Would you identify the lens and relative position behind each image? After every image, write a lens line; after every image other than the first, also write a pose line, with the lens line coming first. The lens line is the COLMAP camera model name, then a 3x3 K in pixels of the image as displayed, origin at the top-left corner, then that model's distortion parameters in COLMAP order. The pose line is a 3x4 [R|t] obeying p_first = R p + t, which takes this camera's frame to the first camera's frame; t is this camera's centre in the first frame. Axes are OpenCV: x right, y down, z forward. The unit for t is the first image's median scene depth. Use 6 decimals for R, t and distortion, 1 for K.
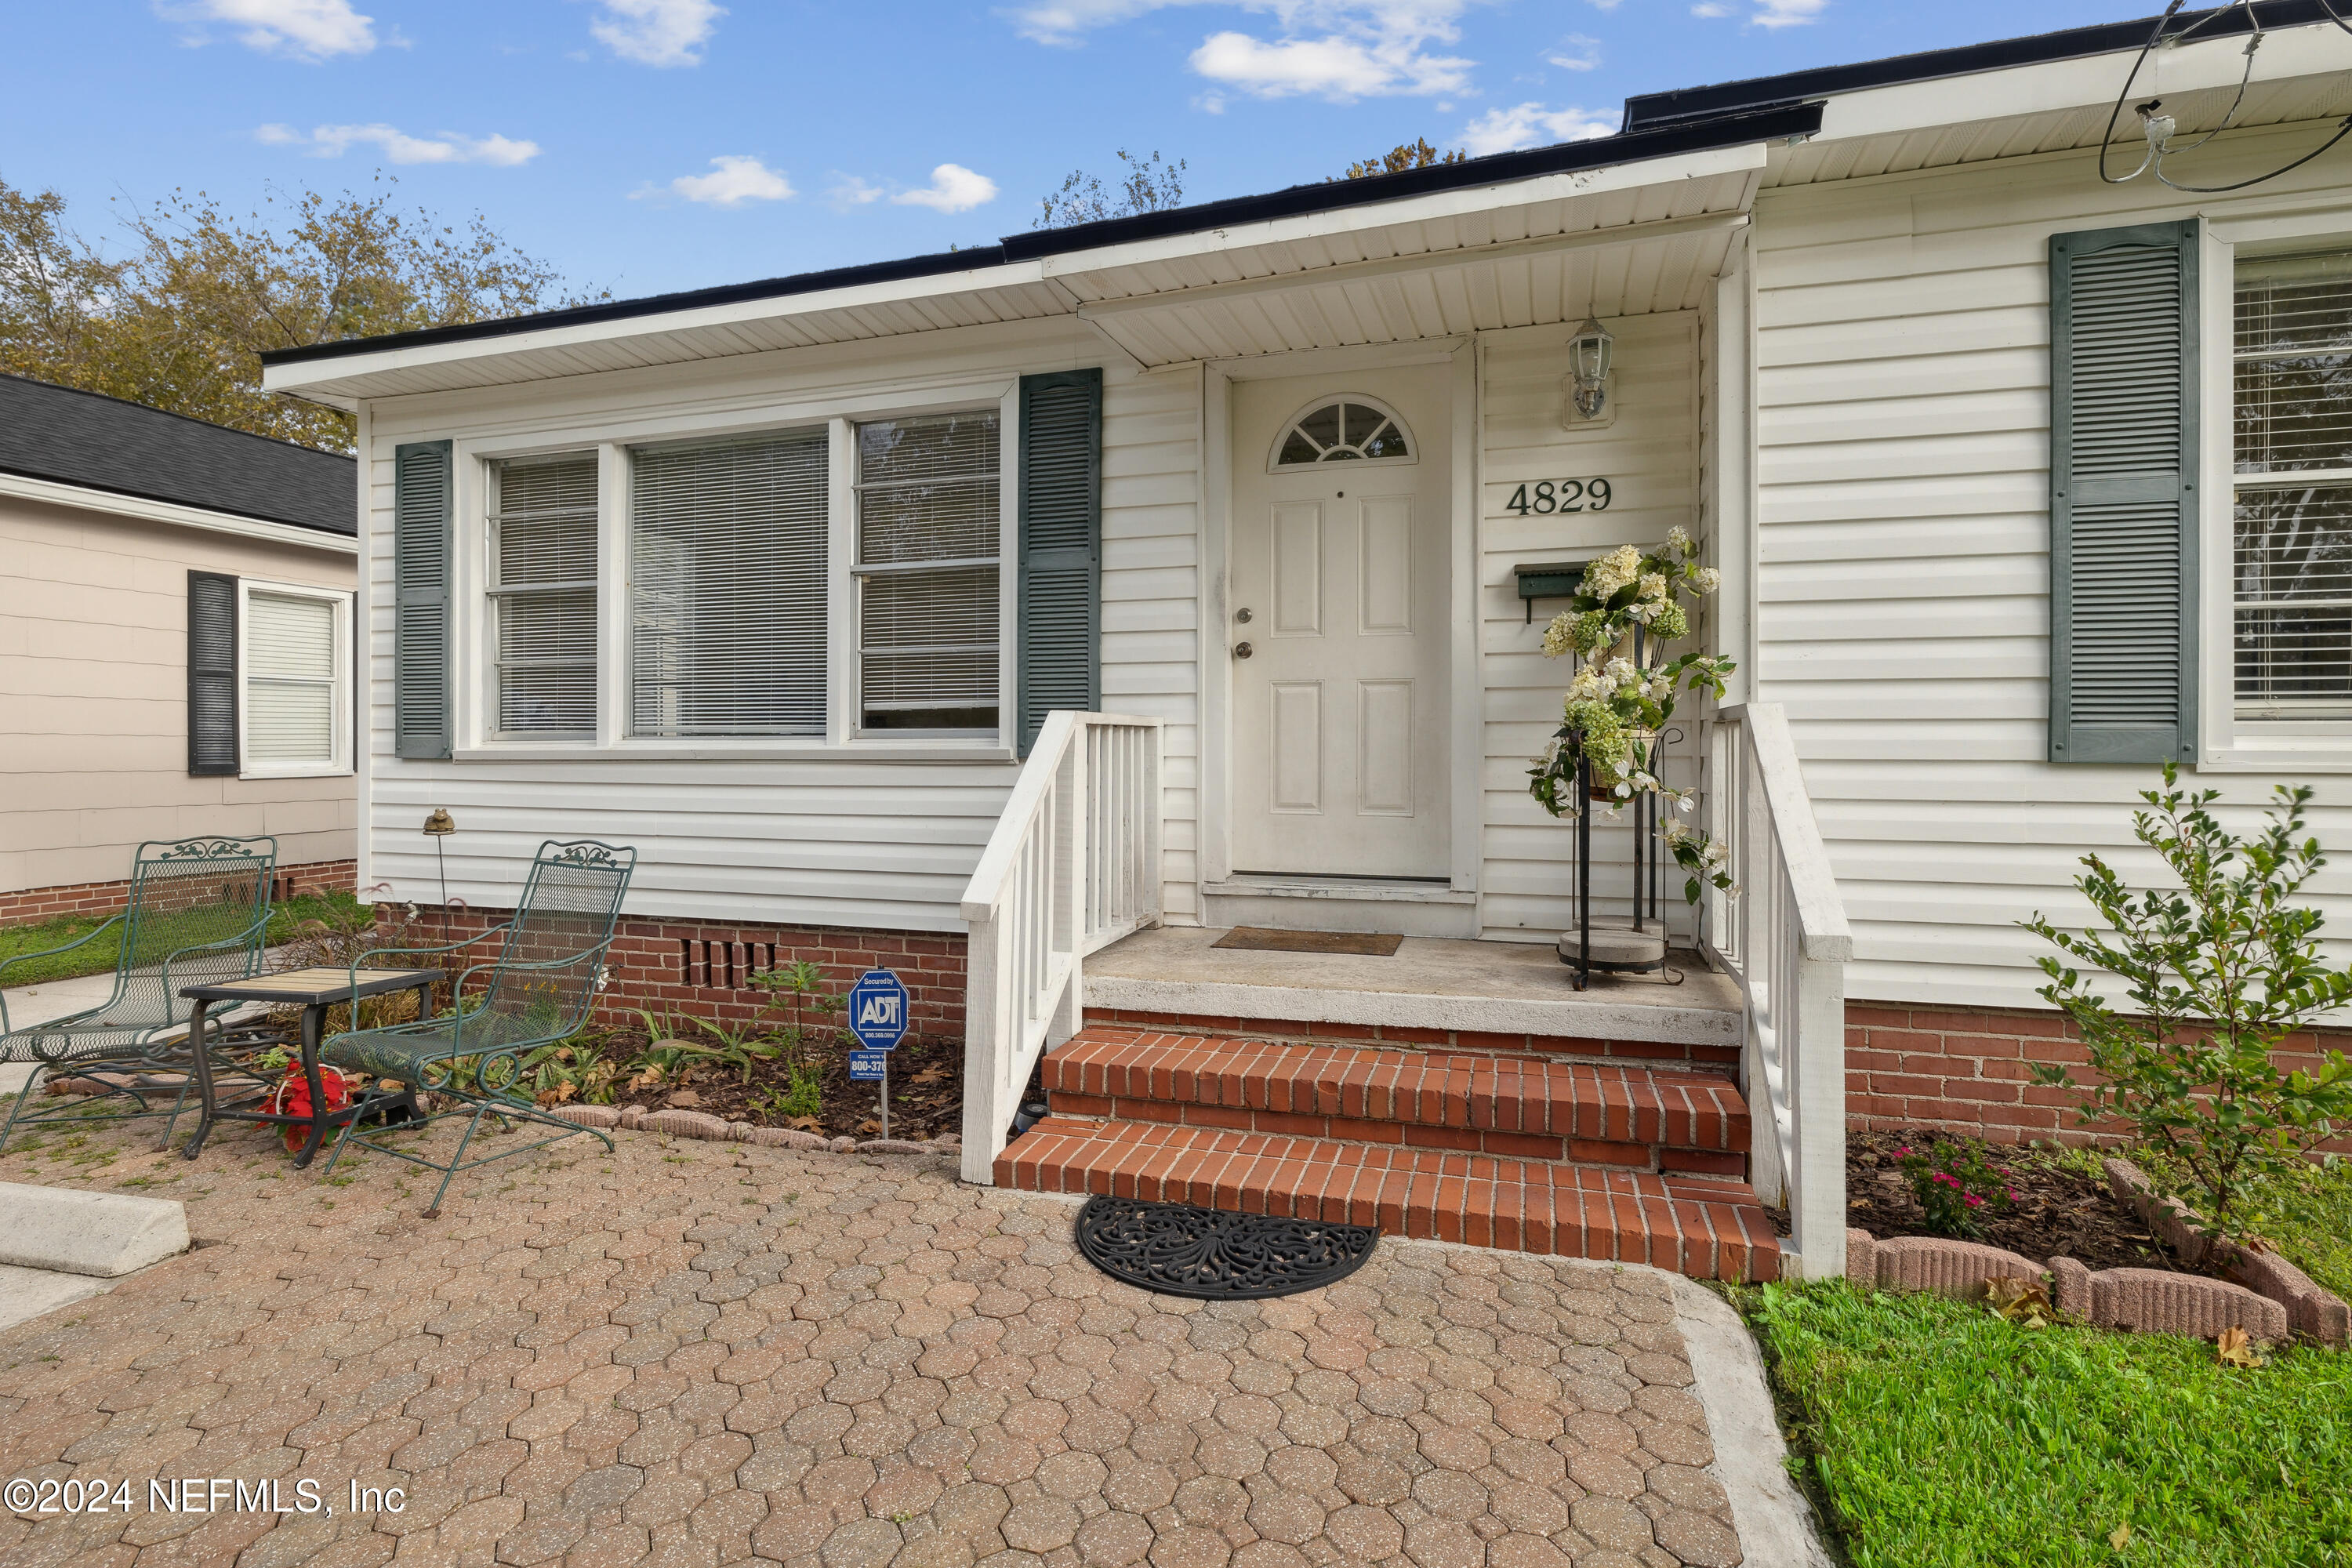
lens RADIAL K [[1137.1, 0, 1174.6], [0, 1137.1, 760.7], [0, 0, 1]] dist [0.000630, 0.000667]
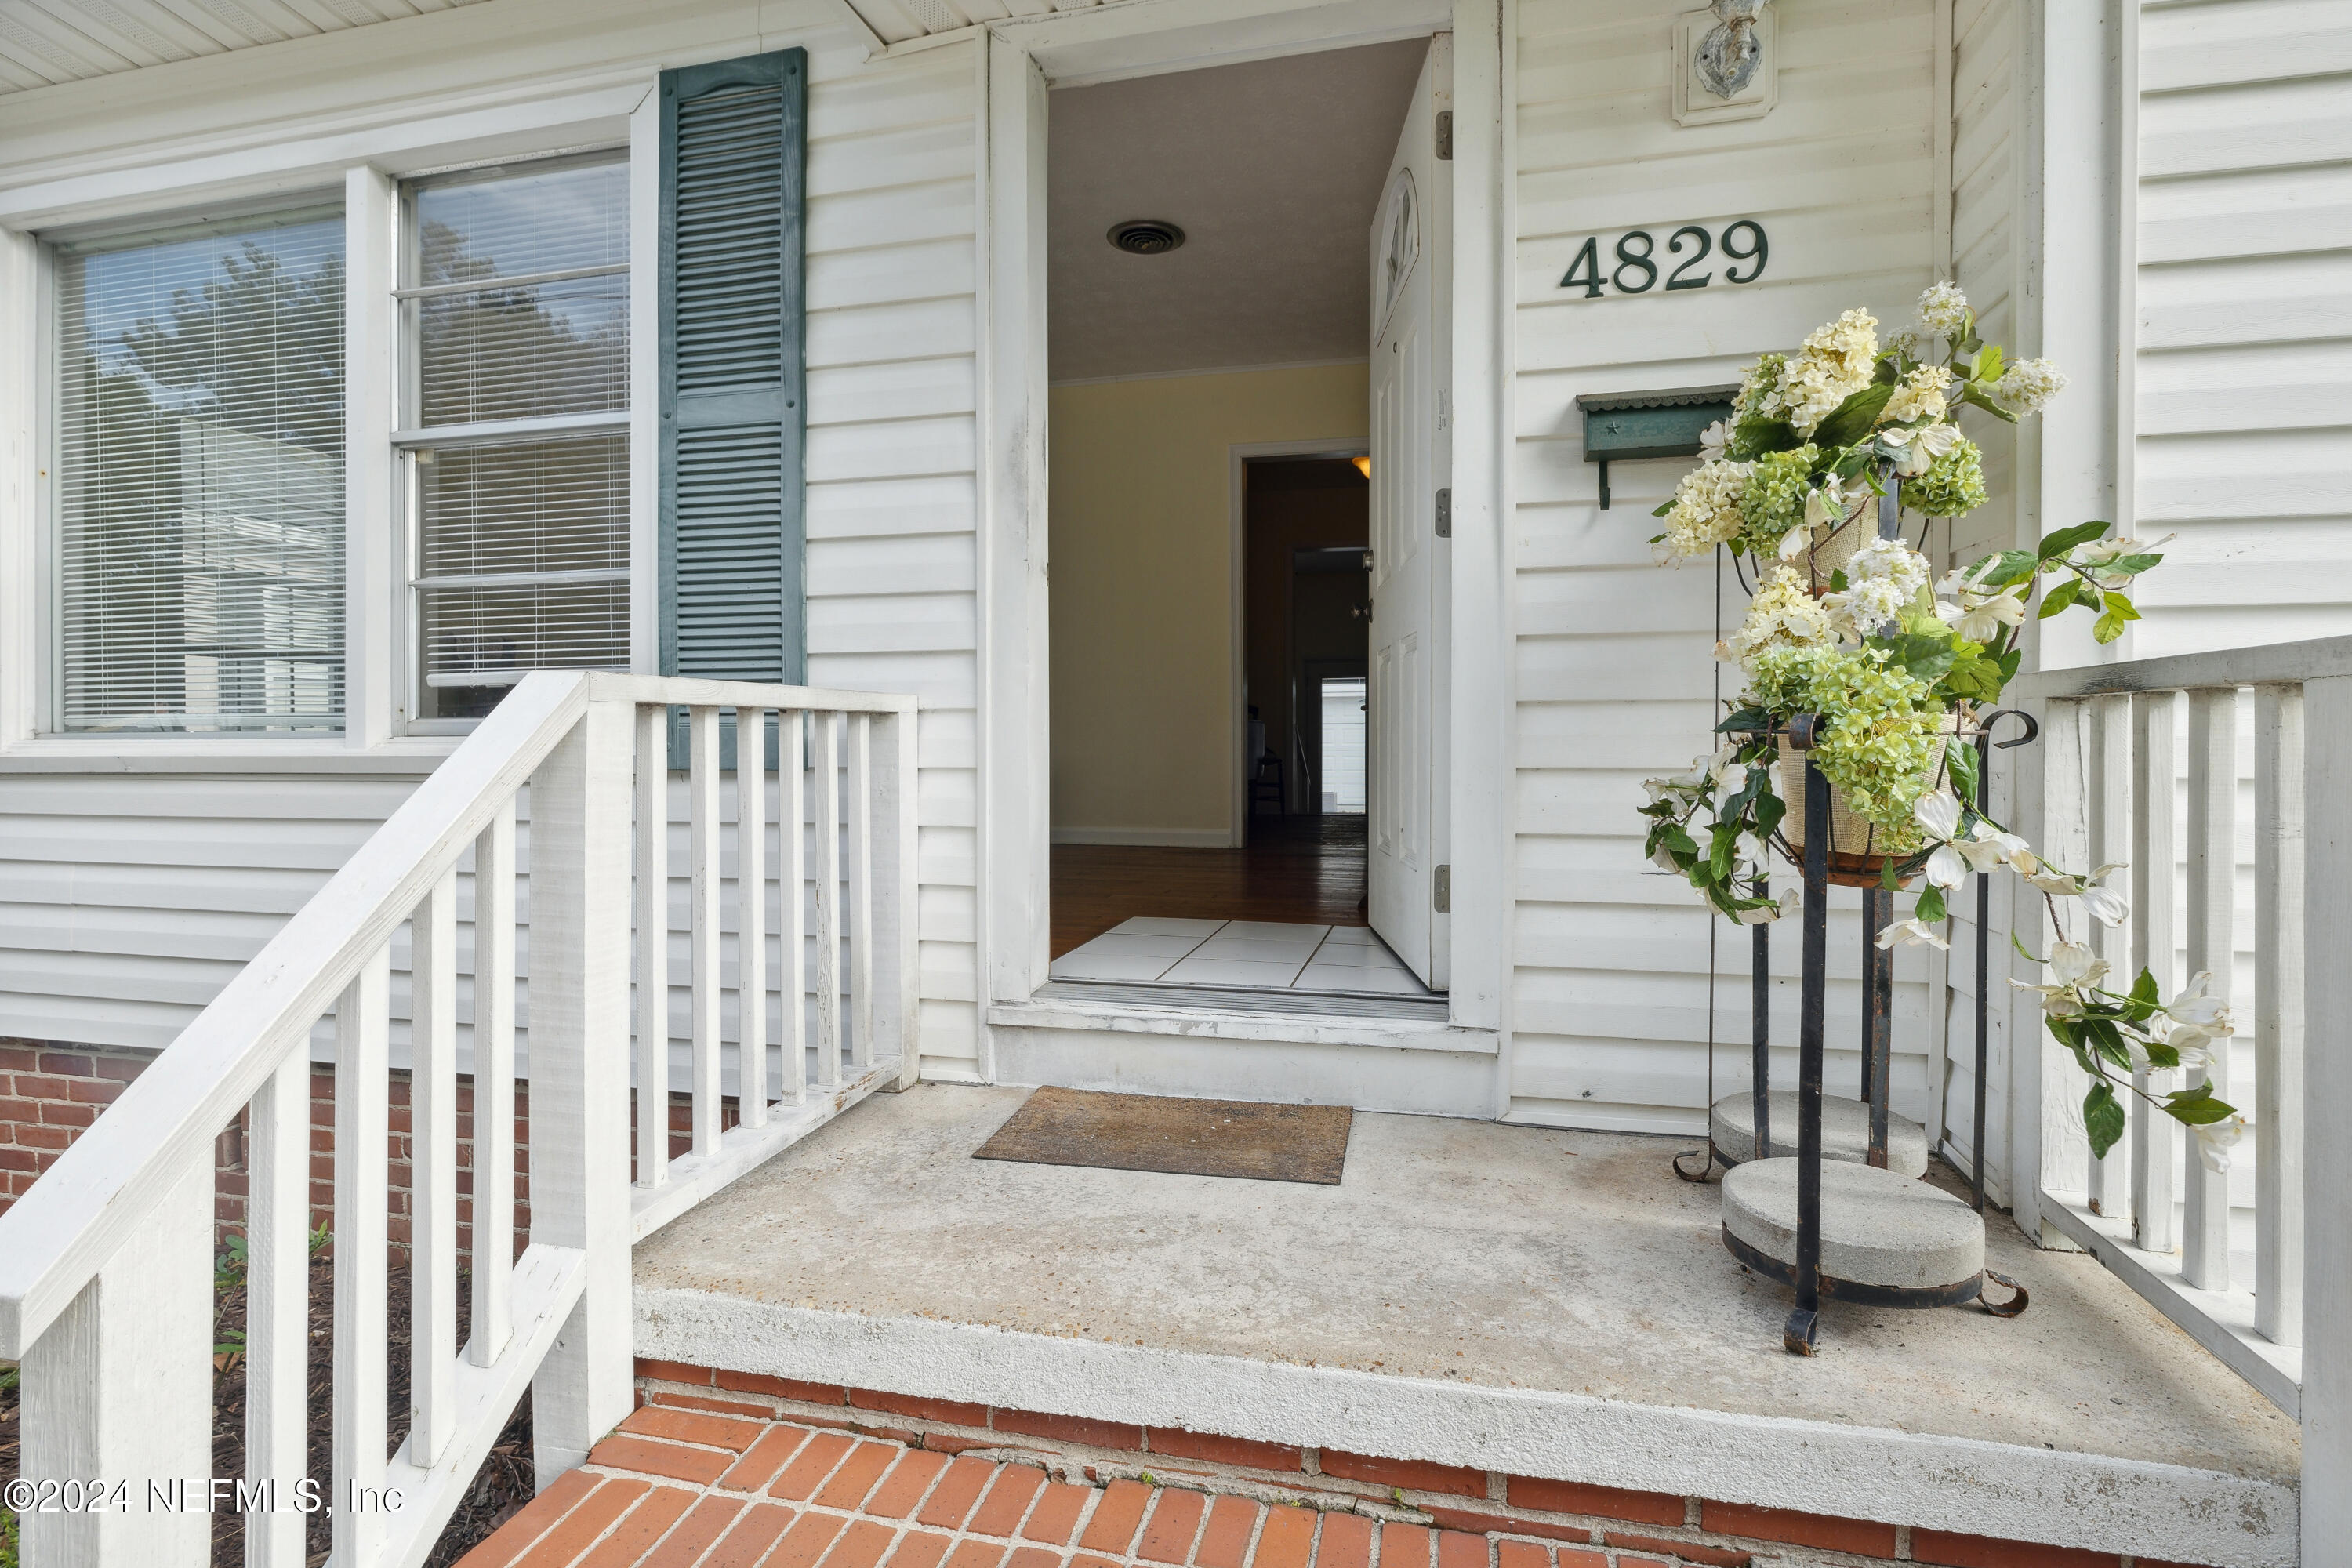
lens RADIAL K [[1137.1, 0, 1173.9], [0, 1137.1, 781.7], [0, 0, 1]] dist [0.000630, 0.000667]
pose [[0.998294, -0.004177, 0.058246, 0.087482], [0.002770, 0.999703, 0.024212, -0.010985], [-0.058329, -0.024009, 0.998009, 0.492942]]
